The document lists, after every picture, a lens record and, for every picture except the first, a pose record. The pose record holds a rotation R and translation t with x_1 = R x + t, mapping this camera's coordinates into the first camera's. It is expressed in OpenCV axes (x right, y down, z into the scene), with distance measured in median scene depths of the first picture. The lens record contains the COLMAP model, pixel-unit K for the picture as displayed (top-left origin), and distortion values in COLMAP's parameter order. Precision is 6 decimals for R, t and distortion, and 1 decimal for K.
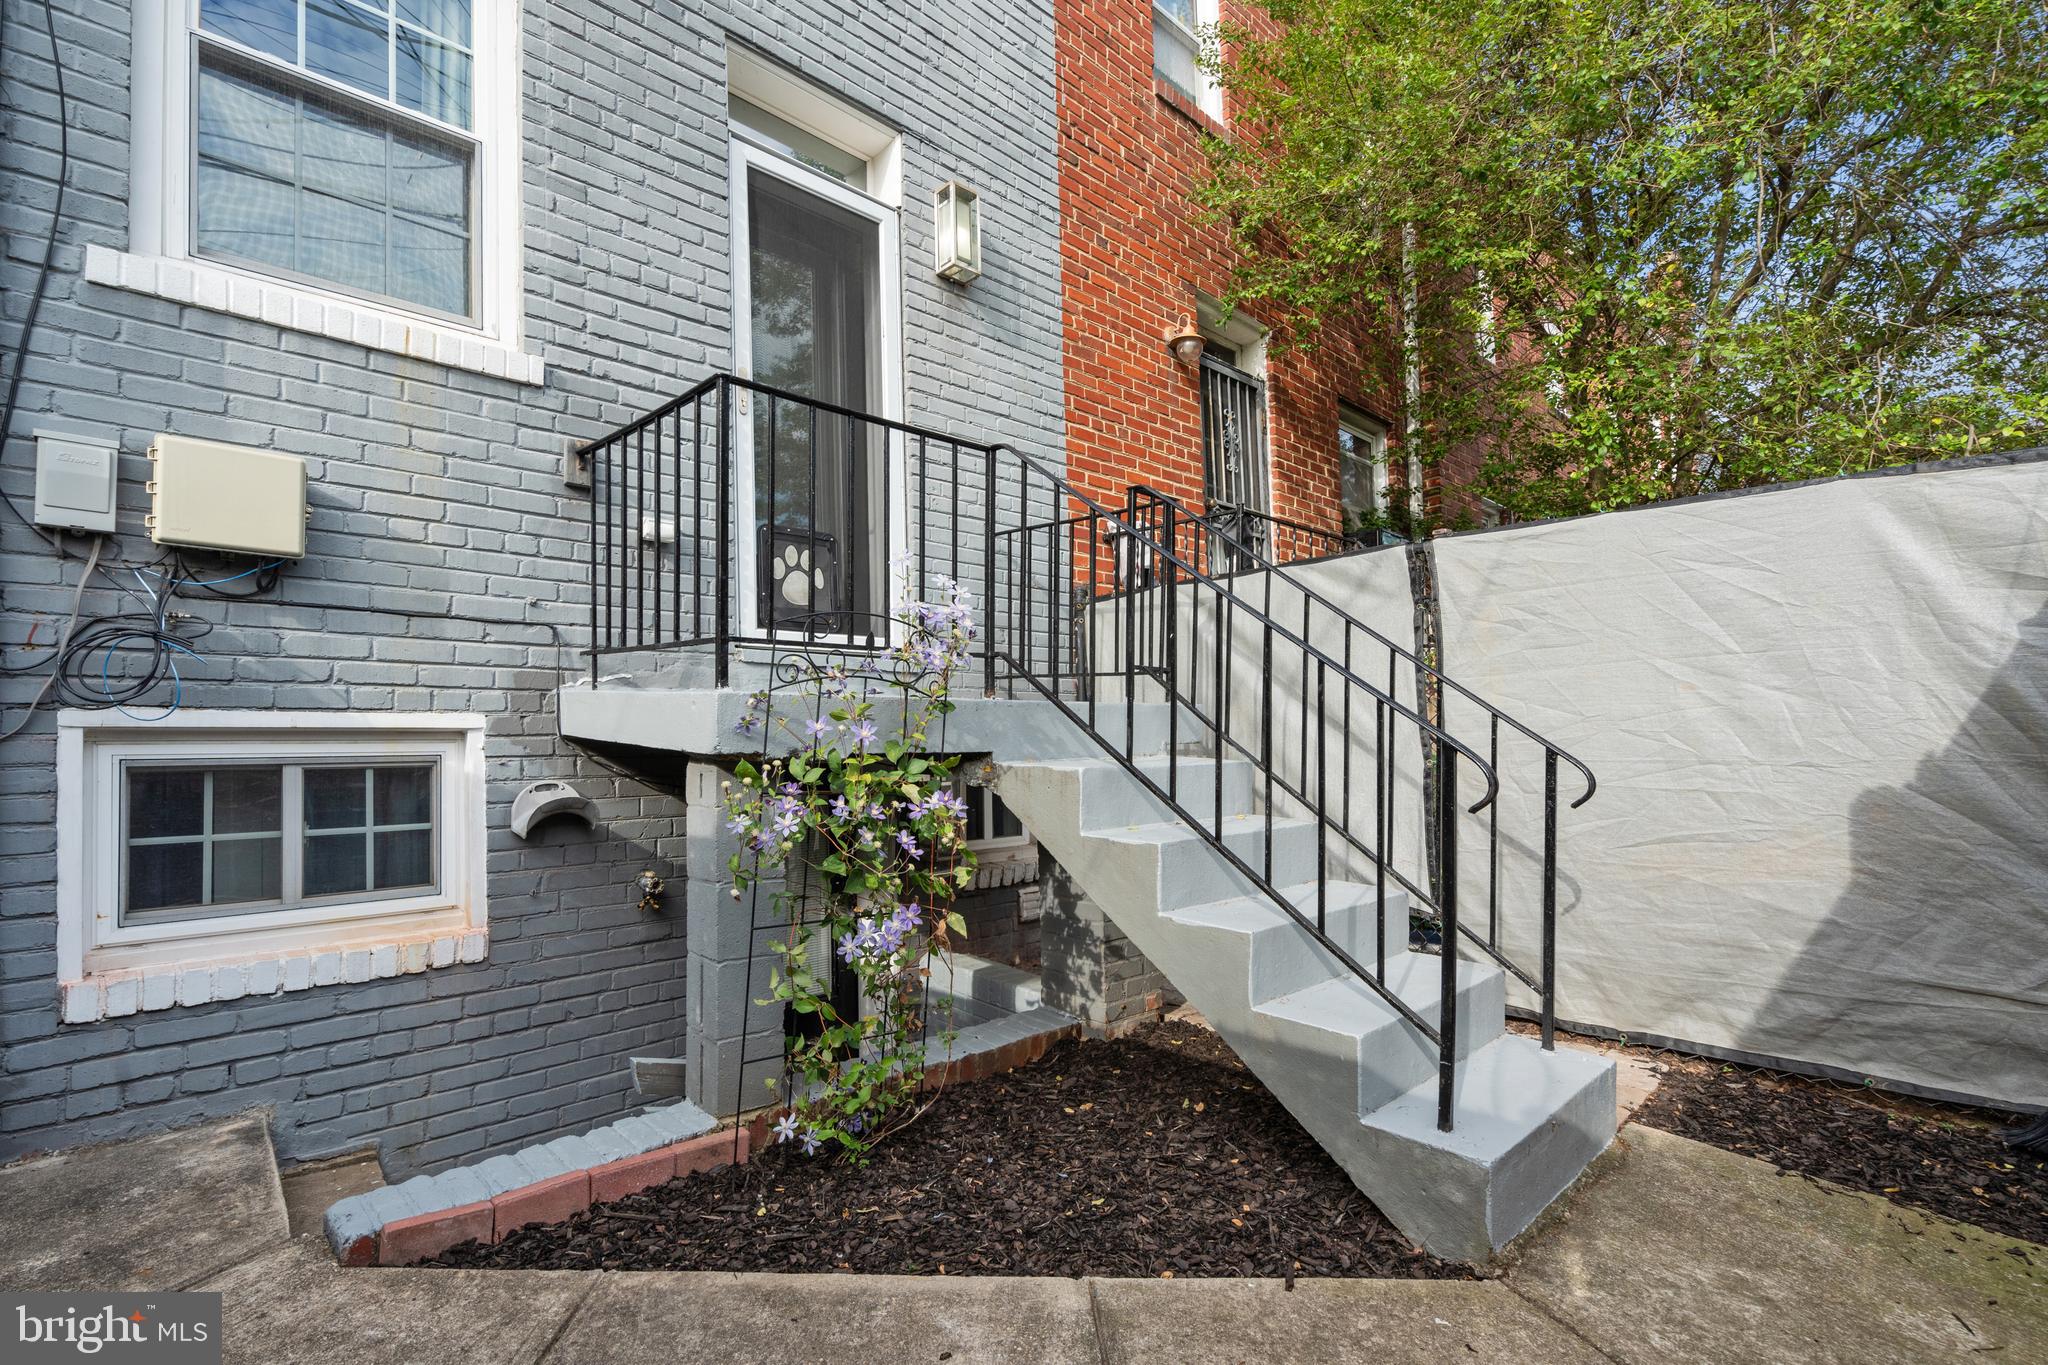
lens RADIAL K [[950.1, 0, 1022.7], [0, 950.1, 728.7], [0, 0, 1]] dist [0.000730, 0.000211]
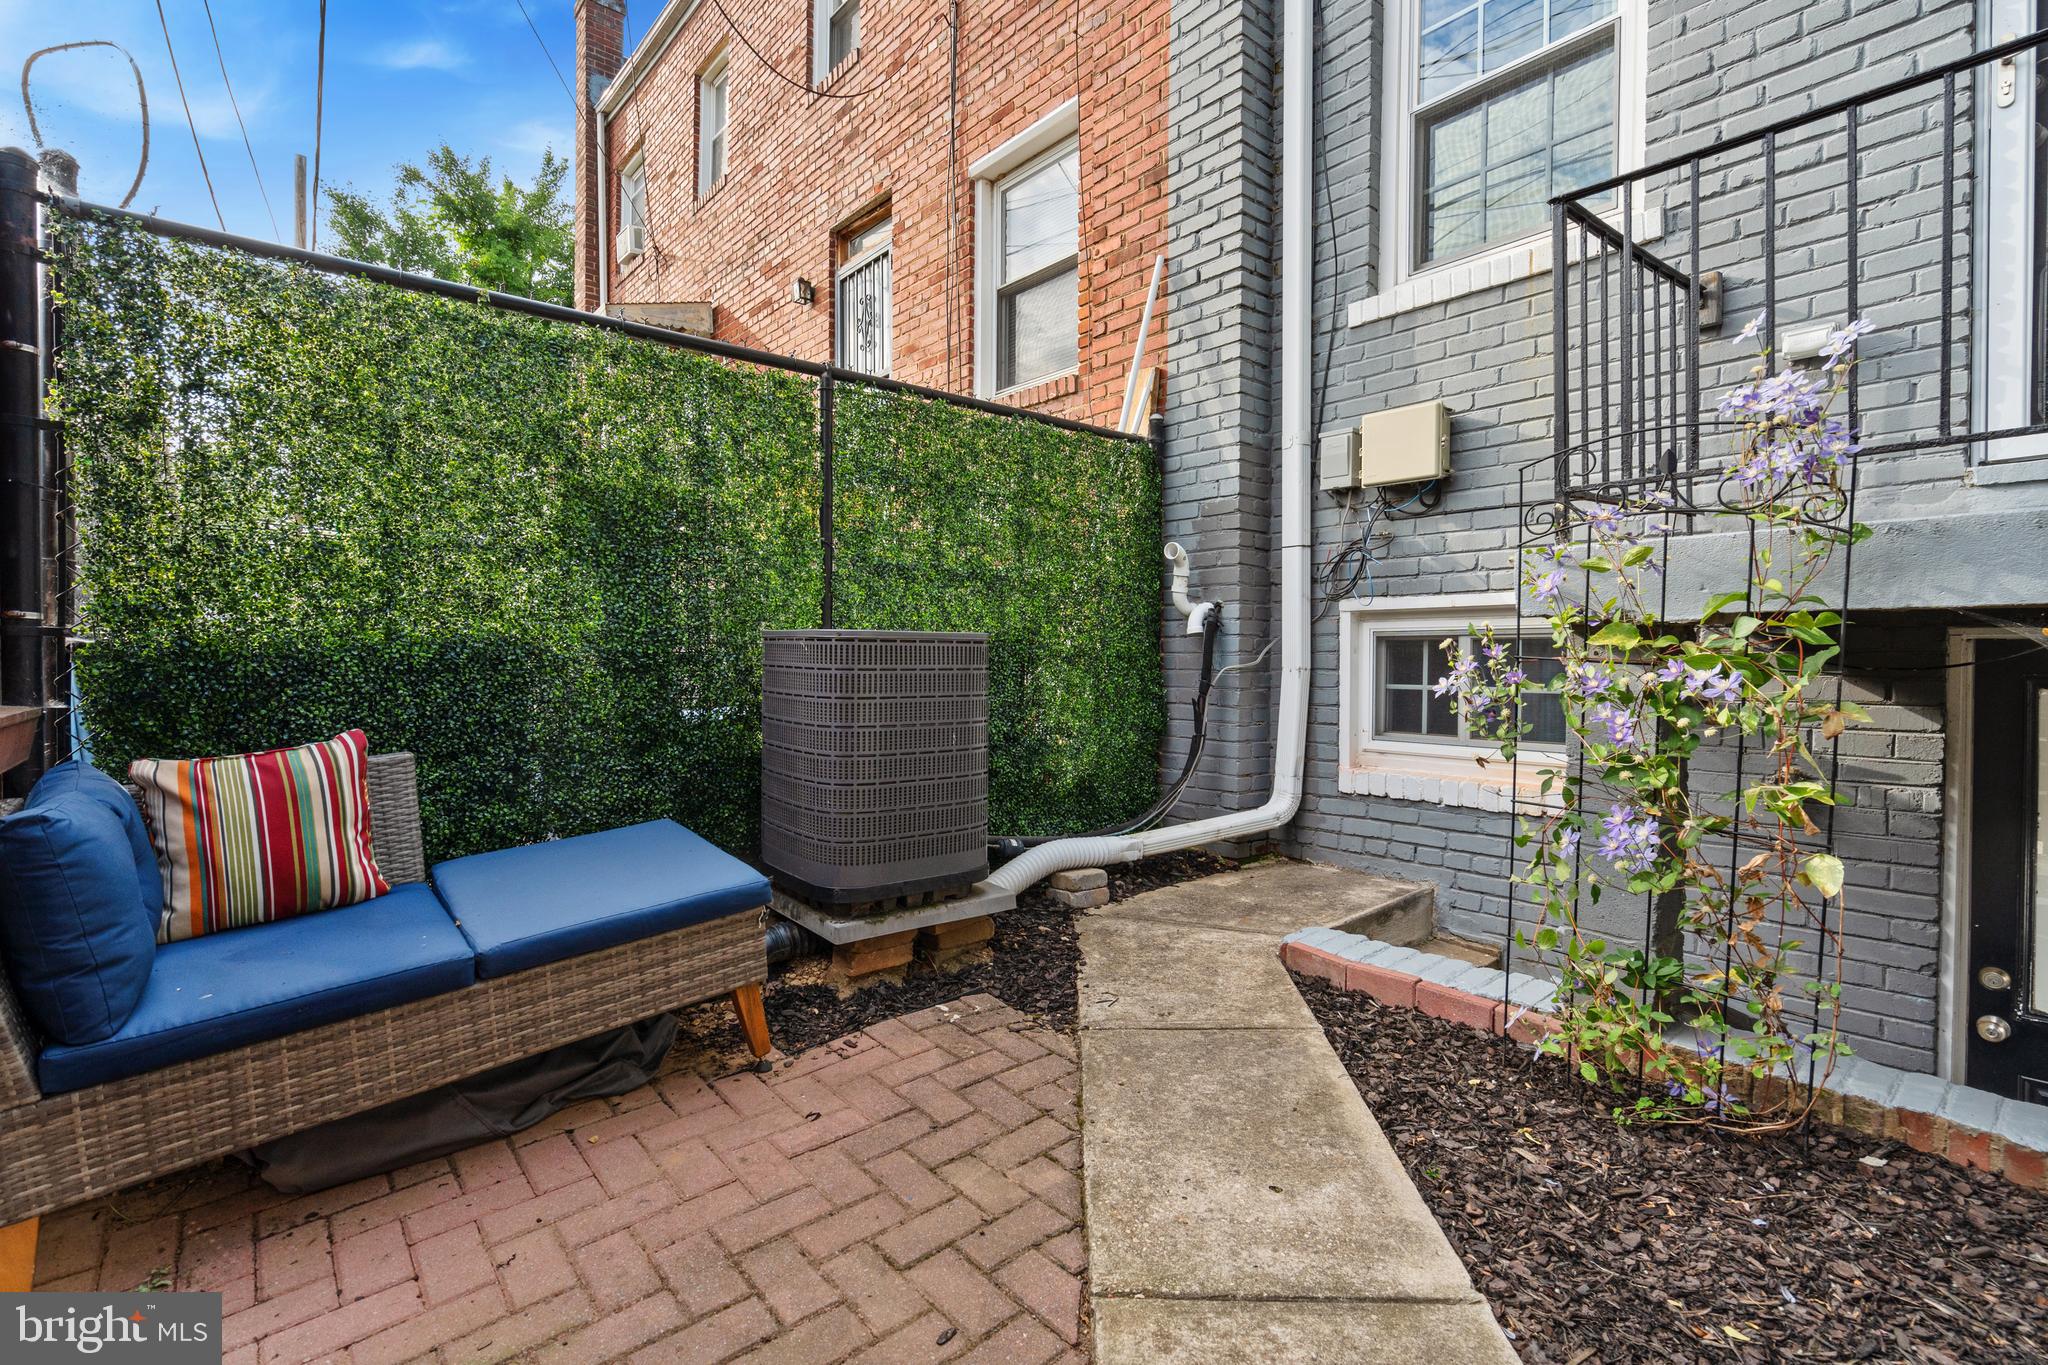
lens RADIAL K [[947.5, 0, 1024.0], [0, 947.5, 682.5], [0, 0, 1]] dist [0.000739, 0.000107]
pose [[-0.056645, 0.043139, -0.997462, 0.612343], [0.021793, 0.998881, 0.041963, 0.037473], [0.998157, -0.019361, -0.057522, 0.511503]]
